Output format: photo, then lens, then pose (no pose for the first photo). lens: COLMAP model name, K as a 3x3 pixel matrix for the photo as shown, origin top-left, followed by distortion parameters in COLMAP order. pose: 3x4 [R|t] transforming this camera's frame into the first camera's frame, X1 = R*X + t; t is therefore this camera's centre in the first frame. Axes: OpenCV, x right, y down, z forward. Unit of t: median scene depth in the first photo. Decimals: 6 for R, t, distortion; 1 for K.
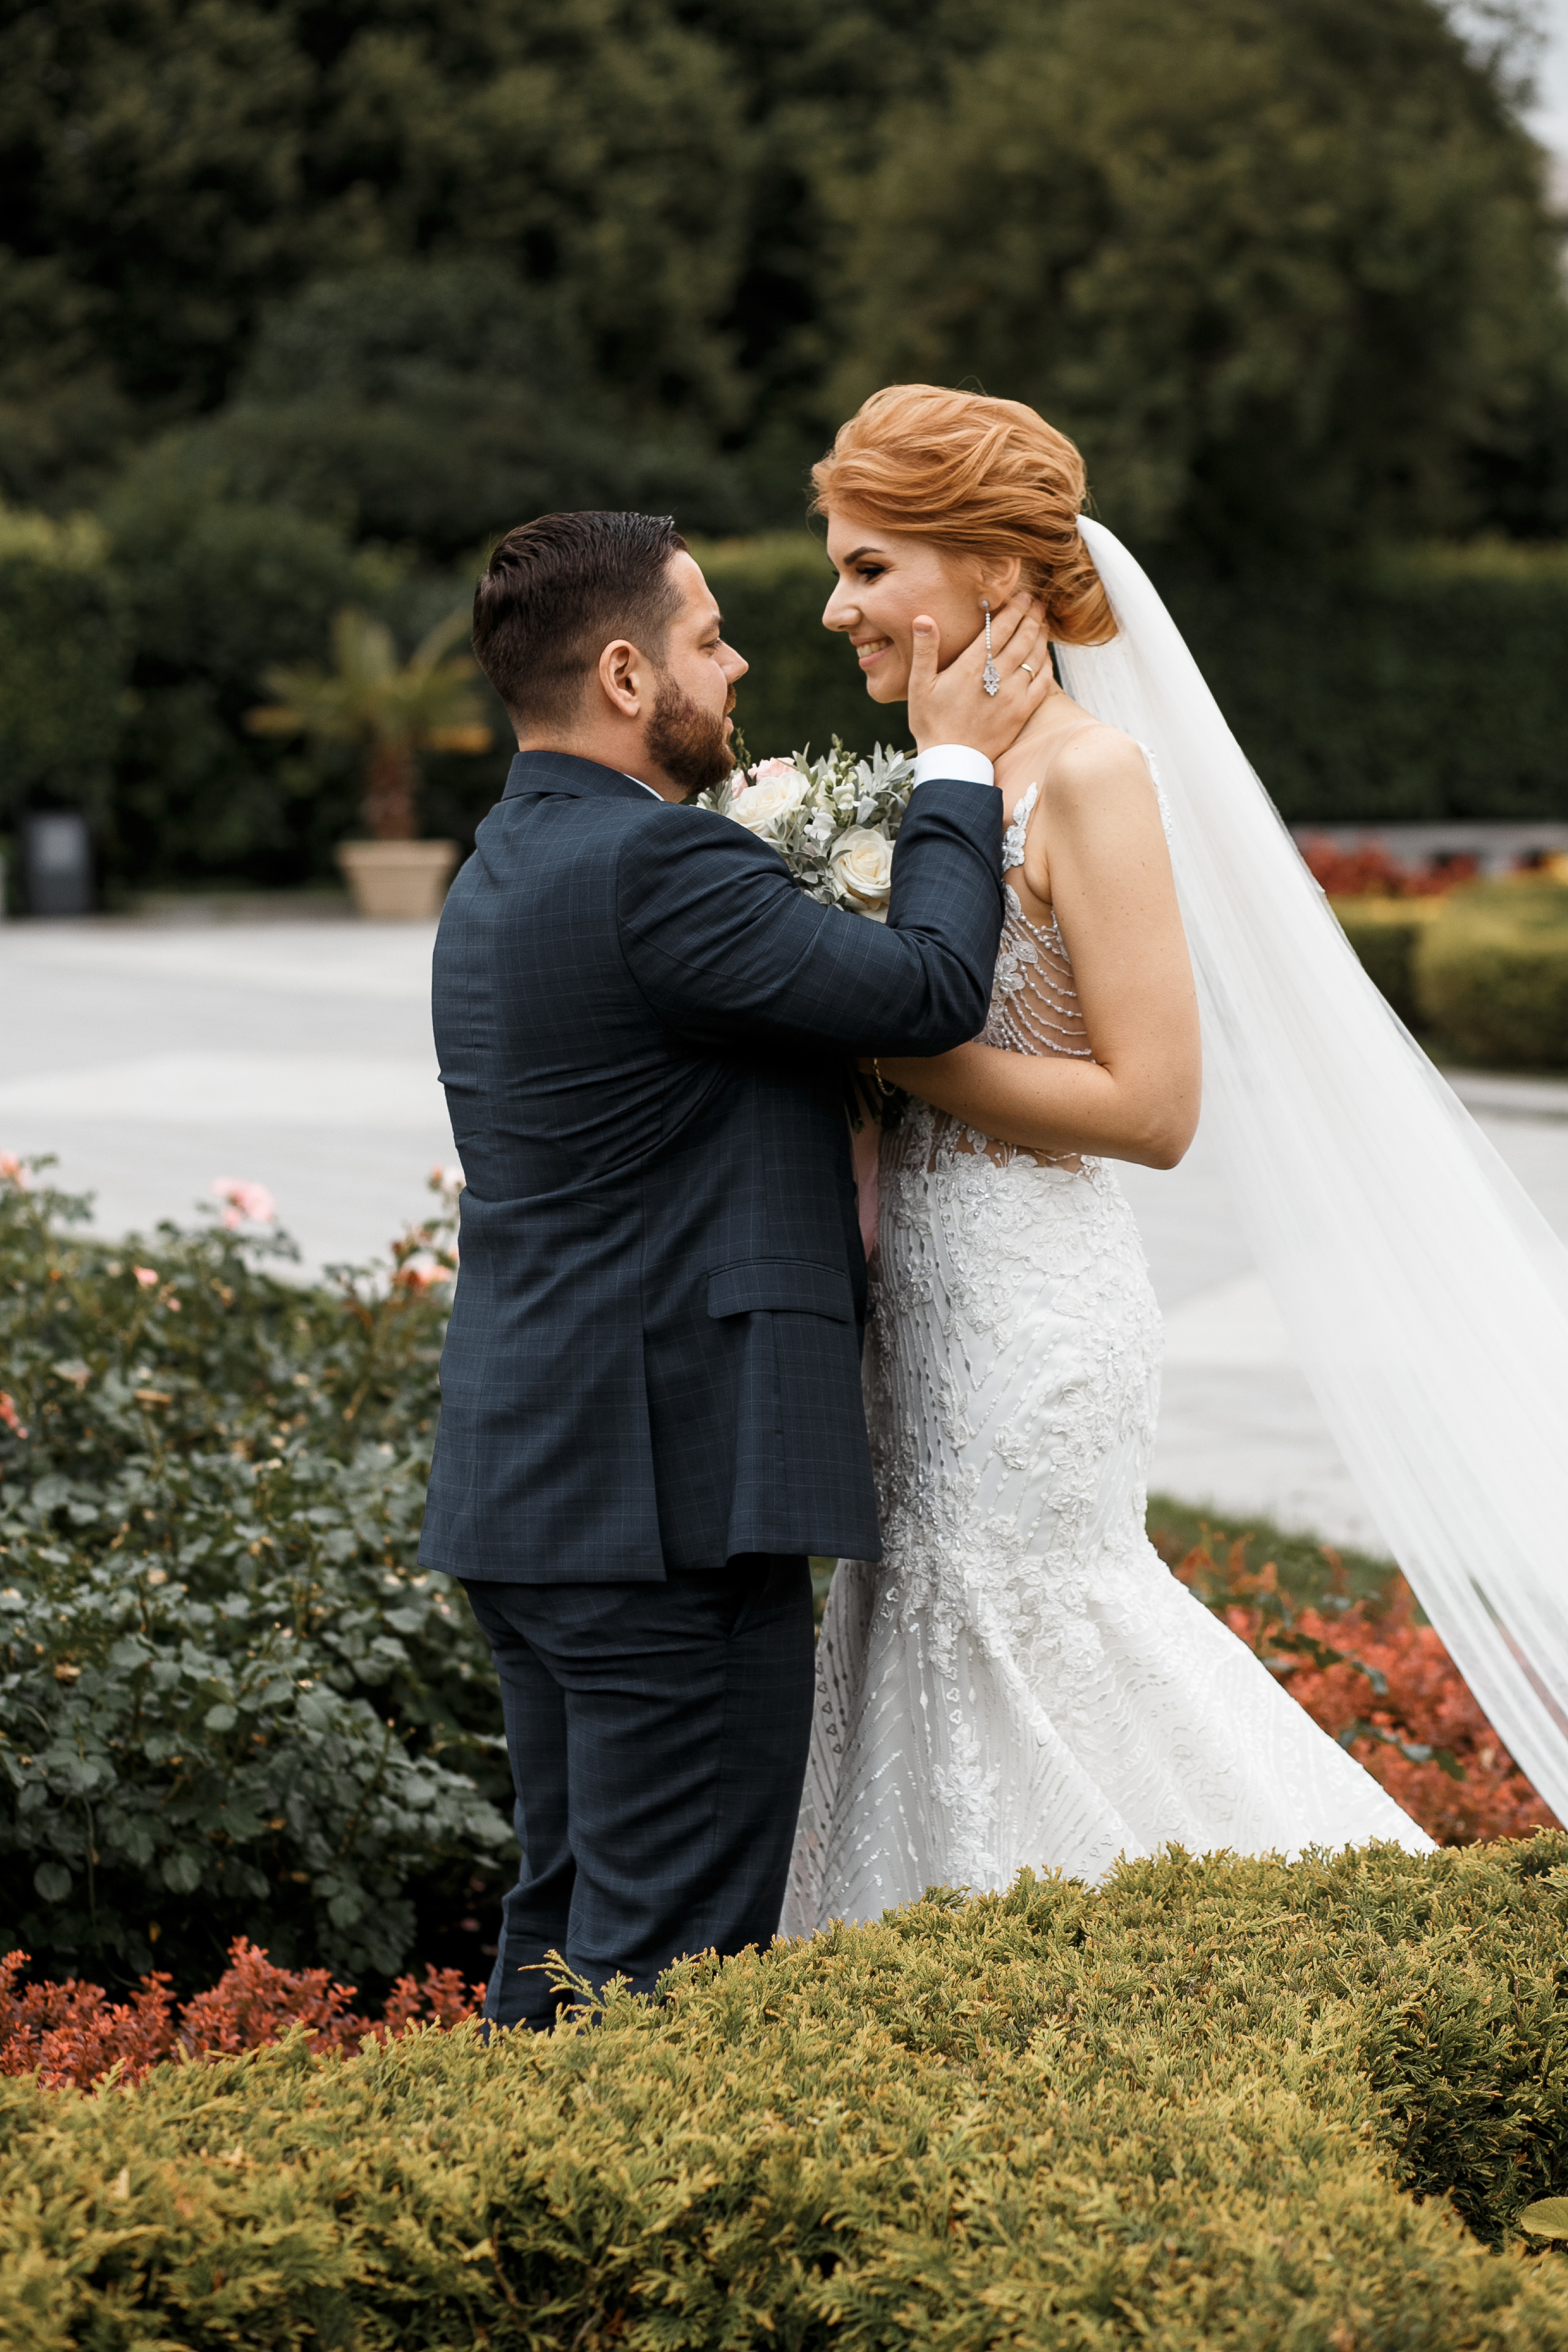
lens RADIAL K [[5740.7, 0, 784.0], [0, 5740.7, 1176.0], [0, 0, 1]] dist [-0.025034, -0.406859]
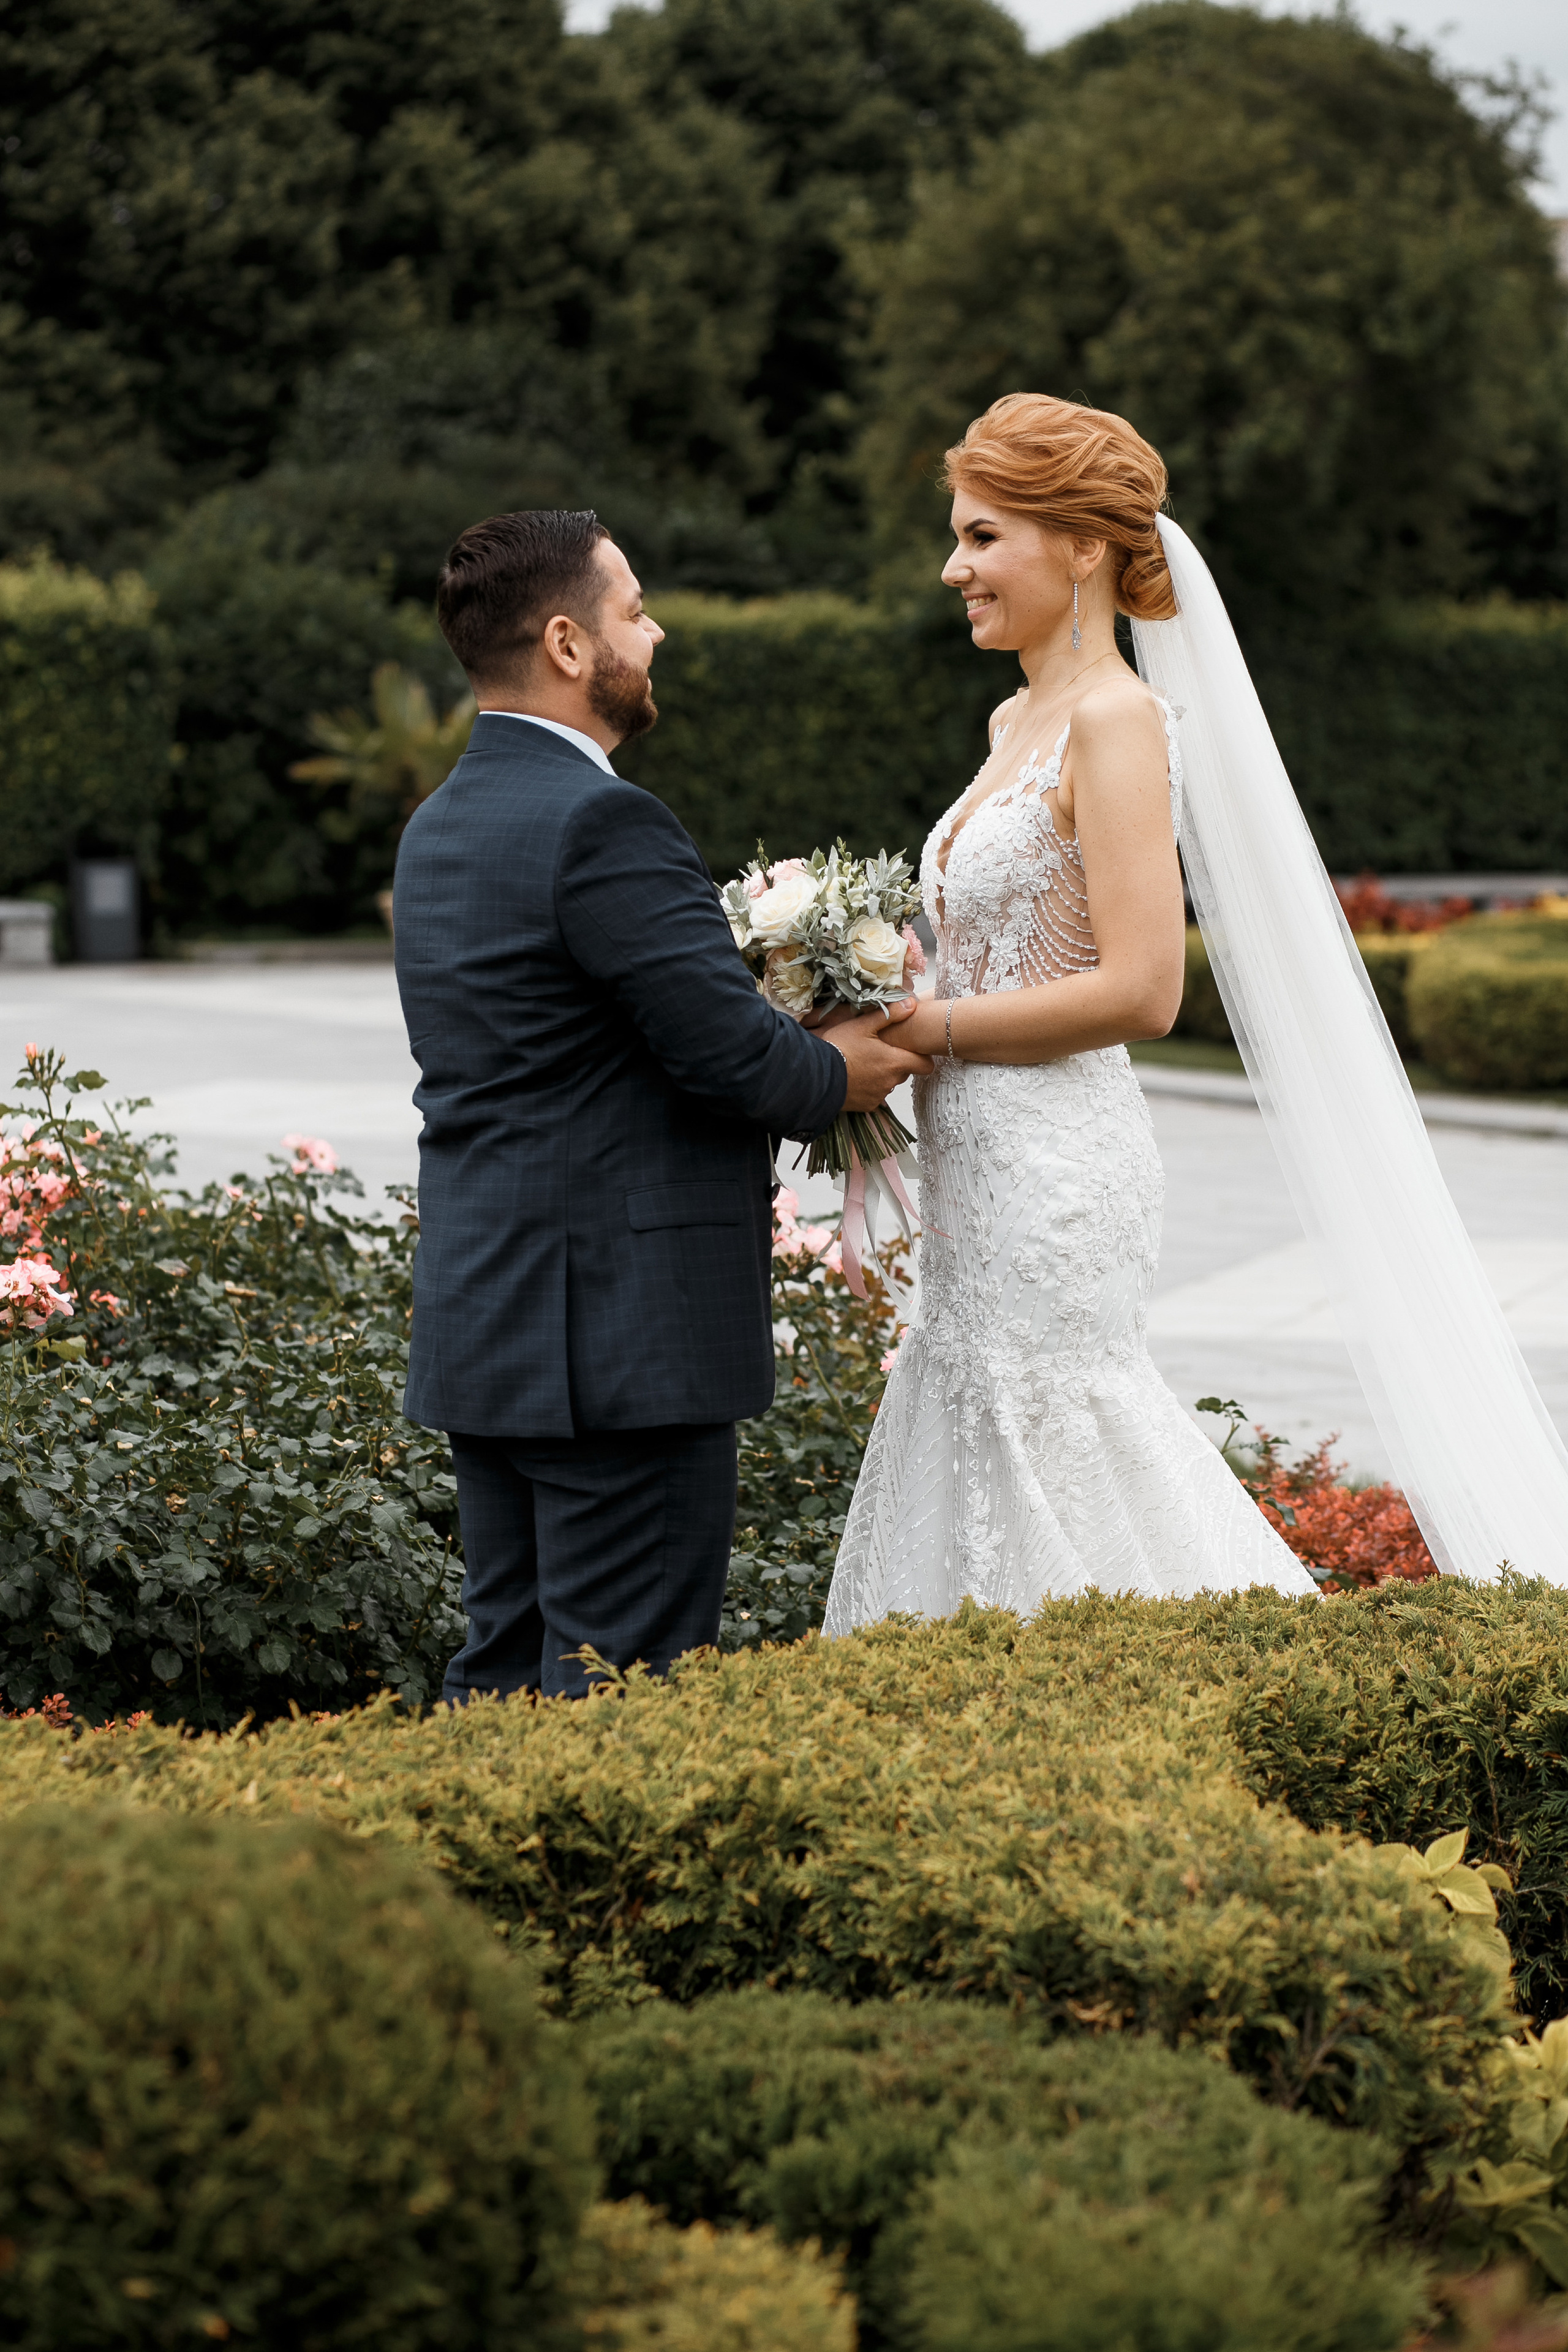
lens RADIAL K [[5740.7, 0, 784.0], [0, 5740.7, 1176.0], [0, 0, 1]] dist [-0.025034, -0.406859]
pose [[0.999984, -0.000267, -0.005651, 0.006557], [0.000198, 0.999924, -0.012348, 0.031583], [0.005654, 0.012347, 0.999908, -0.168020]]
